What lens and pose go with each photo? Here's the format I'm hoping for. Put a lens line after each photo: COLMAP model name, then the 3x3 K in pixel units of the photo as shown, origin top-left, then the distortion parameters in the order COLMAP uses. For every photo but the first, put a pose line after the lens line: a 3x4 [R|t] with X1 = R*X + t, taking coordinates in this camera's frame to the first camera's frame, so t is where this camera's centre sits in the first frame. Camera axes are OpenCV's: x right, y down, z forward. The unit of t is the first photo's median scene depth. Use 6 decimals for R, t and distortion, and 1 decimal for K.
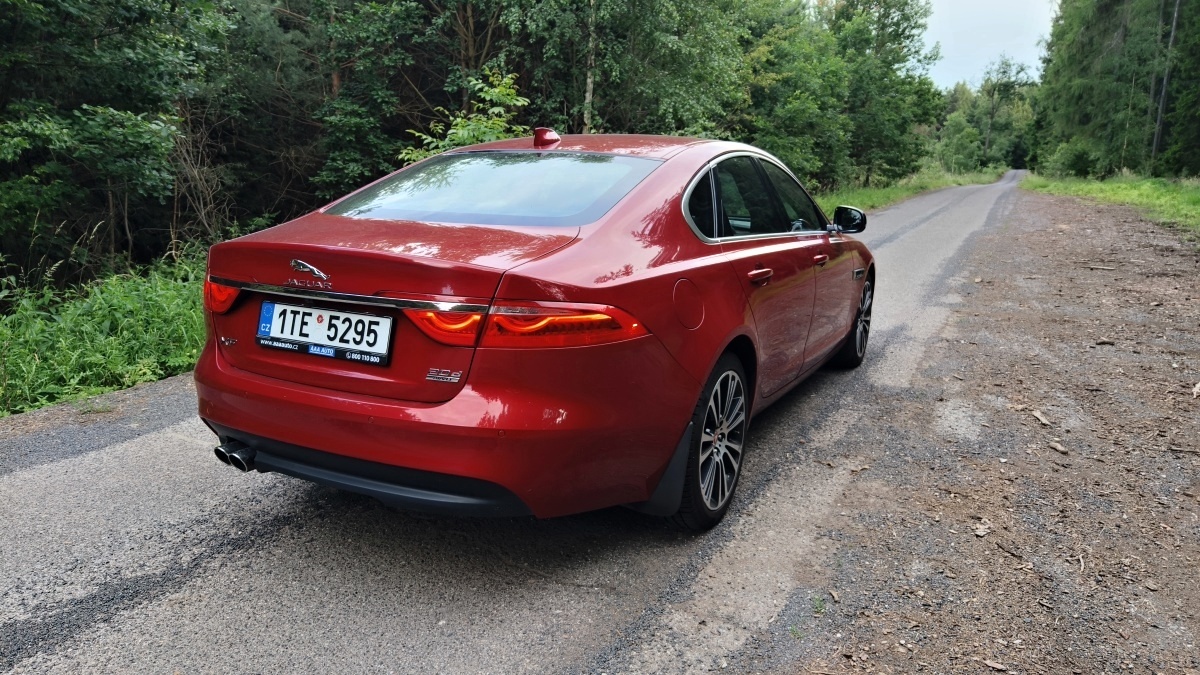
lens RADIAL K [[826.0, 0, 599.7], [0, 826.0, 334.0], [0, 0, 1]] dist [0.019402, -0.029838]
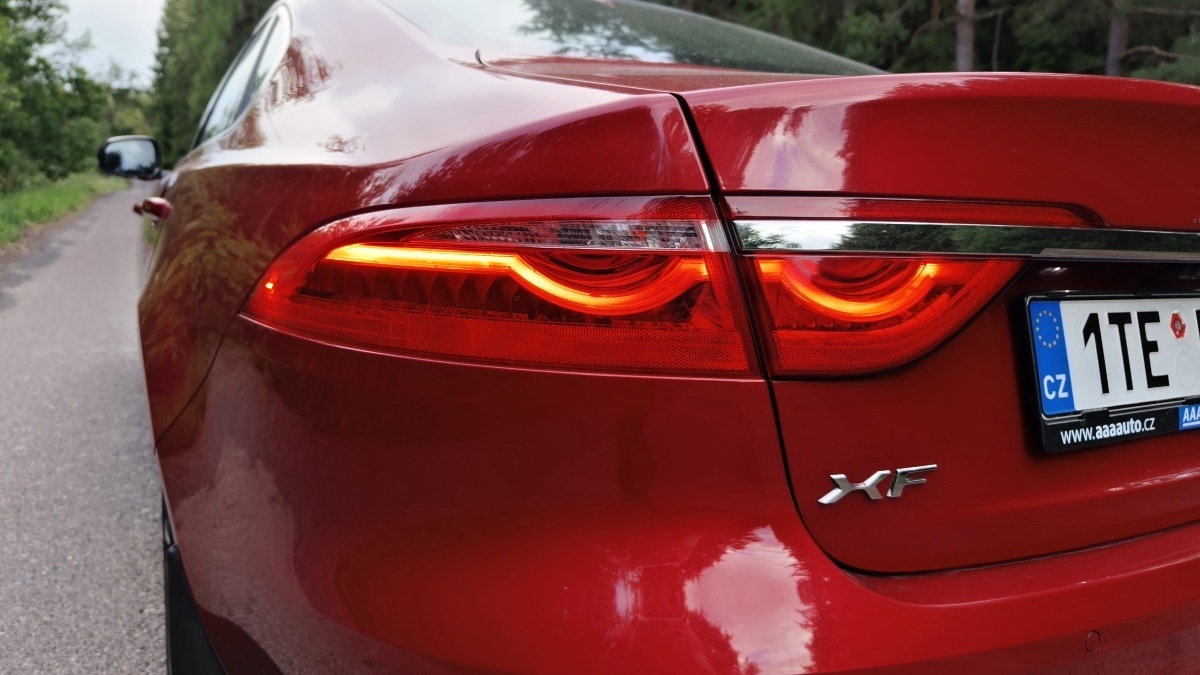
lens RADIAL K [[807.5, 0, 603.6], [0, 807.5, 327.8], [0, 0, 1]] dist [0.037781, -0.063301]
pose [[0.540137, -0.111073, 0.834215, -0.728308], [0.125749, 0.990776, 0.050498, -0.062568], [-0.832129, 0.077626, 0.549122, 0.987939]]
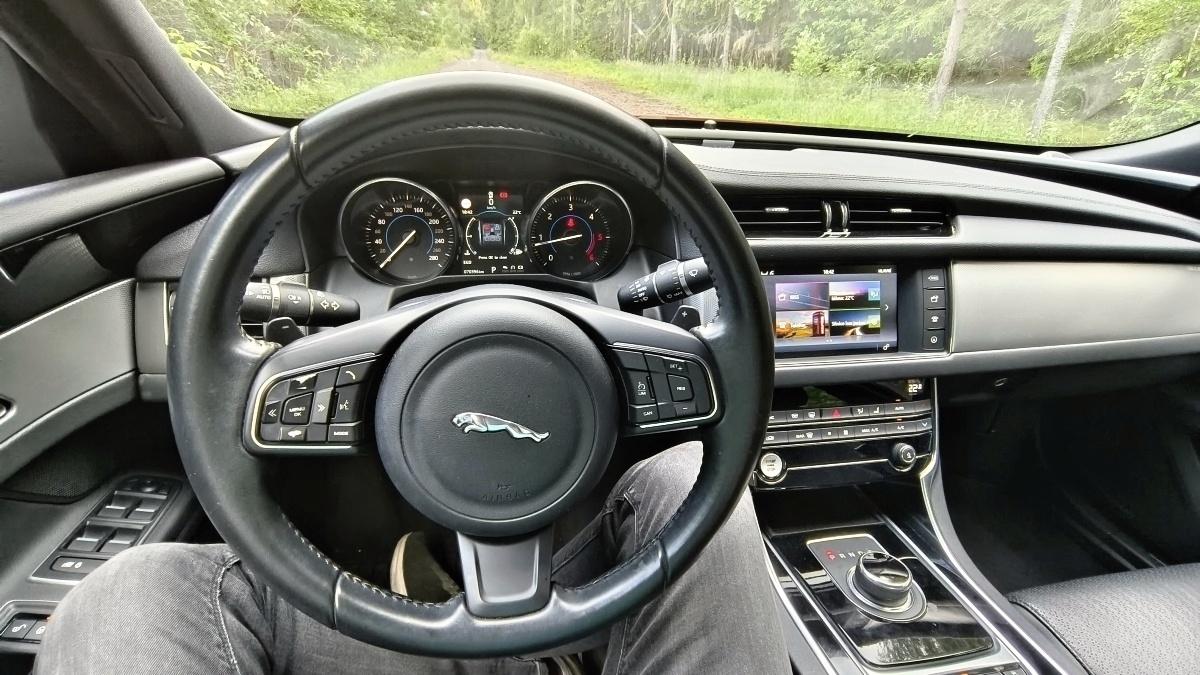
lens RADIAL K [[550.9, 0, 596.4], [0, 550.9, 335.2], [0, 0, 1]] dist [-0.000818, -0.000130]
pose [[0.783922, -0.246961, 0.569628, -0.040694], [0.074975, 0.948425, 0.308007, -0.275402], [-0.616316, -0.198745, 0.762007, 1.765597]]
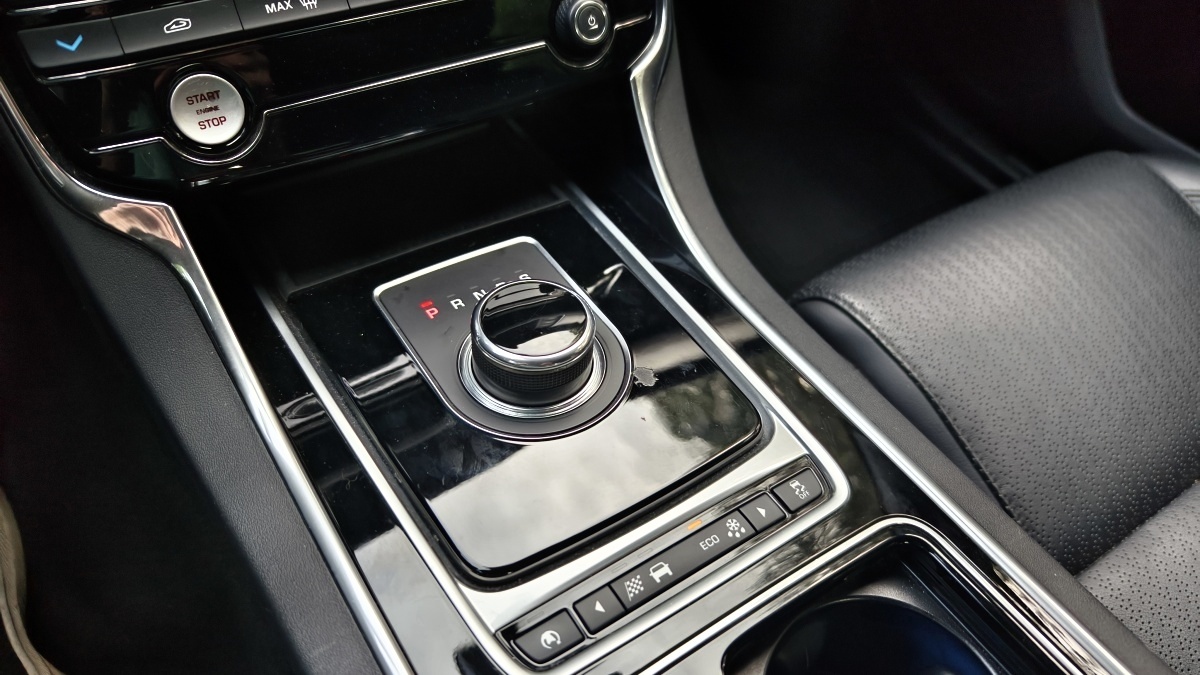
lens RADIAL K [[839.5, 0, 600.0], [0, 839.5, 337.5], [0, 0, 1]] dist [-0.006277, -0.001423]
pose [[0.483467, -0.633597, 0.603998, 0.062041], [0.049525, 0.708691, 0.703778, -0.209688], [-0.873960, -0.310341, 0.374008, 1.781679]]
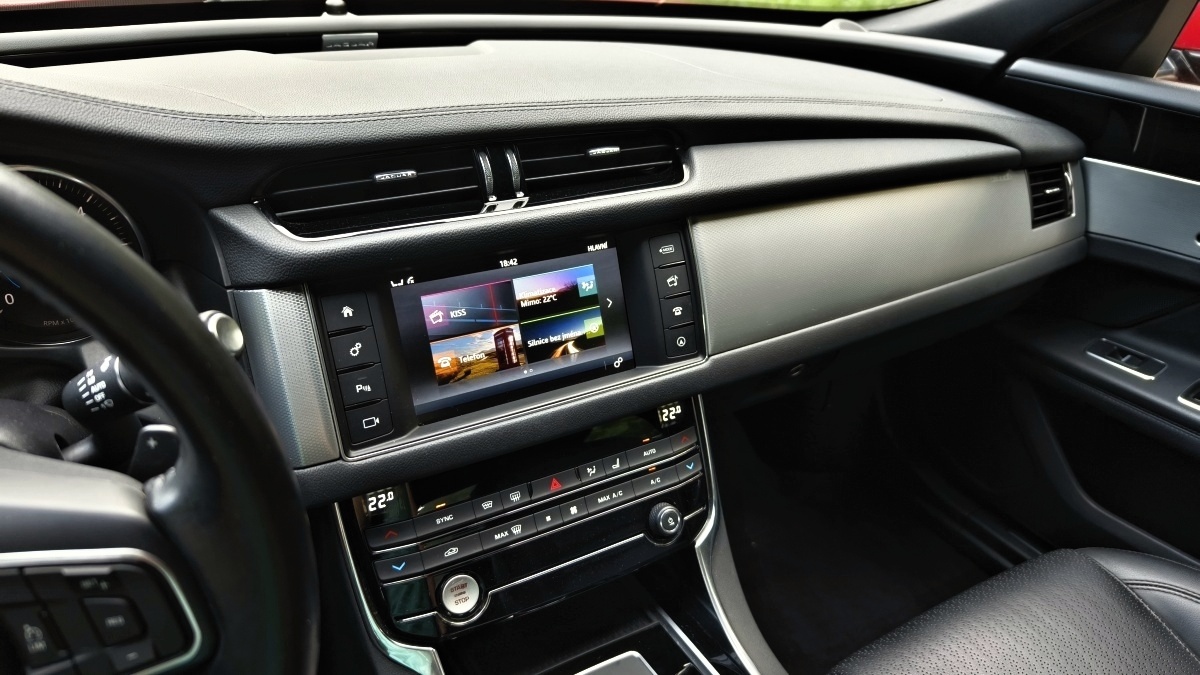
lens RADIAL K [[826.0, 0, 599.7], [0, 826.0, 334.0], [0, 0, 1]] dist [0.019402, -0.029838]
pose [[0.532228, -0.390893, 0.750956, 0.016529], [0.118605, 0.912705, 0.391028, -0.285564], [-0.838252, -0.119049, 0.532129, 1.752036]]
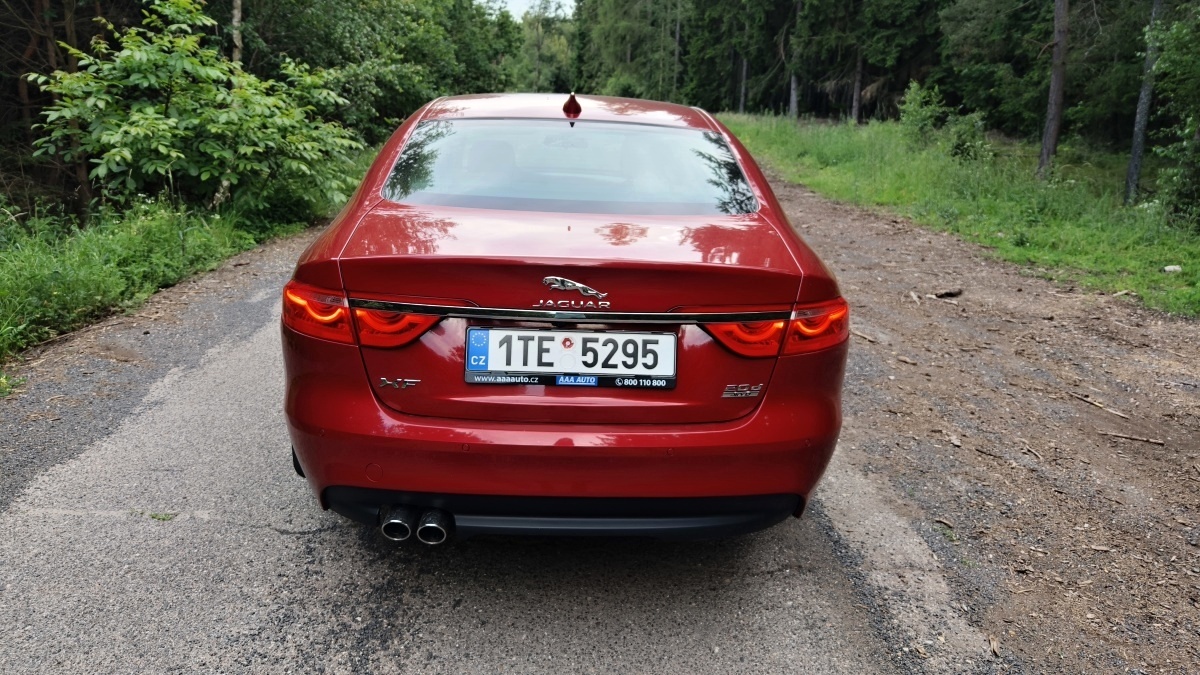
lens RADIAL K [[820.4, 0, 608.7], [0, 820.4, 303.6], [0, 0, 1]] dist [0.028521, -0.000911]
pose [[0.859876, -0.100268, 0.500559, -0.696093], [0.071877, 0.994533, 0.075744, -0.115018], [-0.505418, -0.029152, 0.862382, 0.257786]]
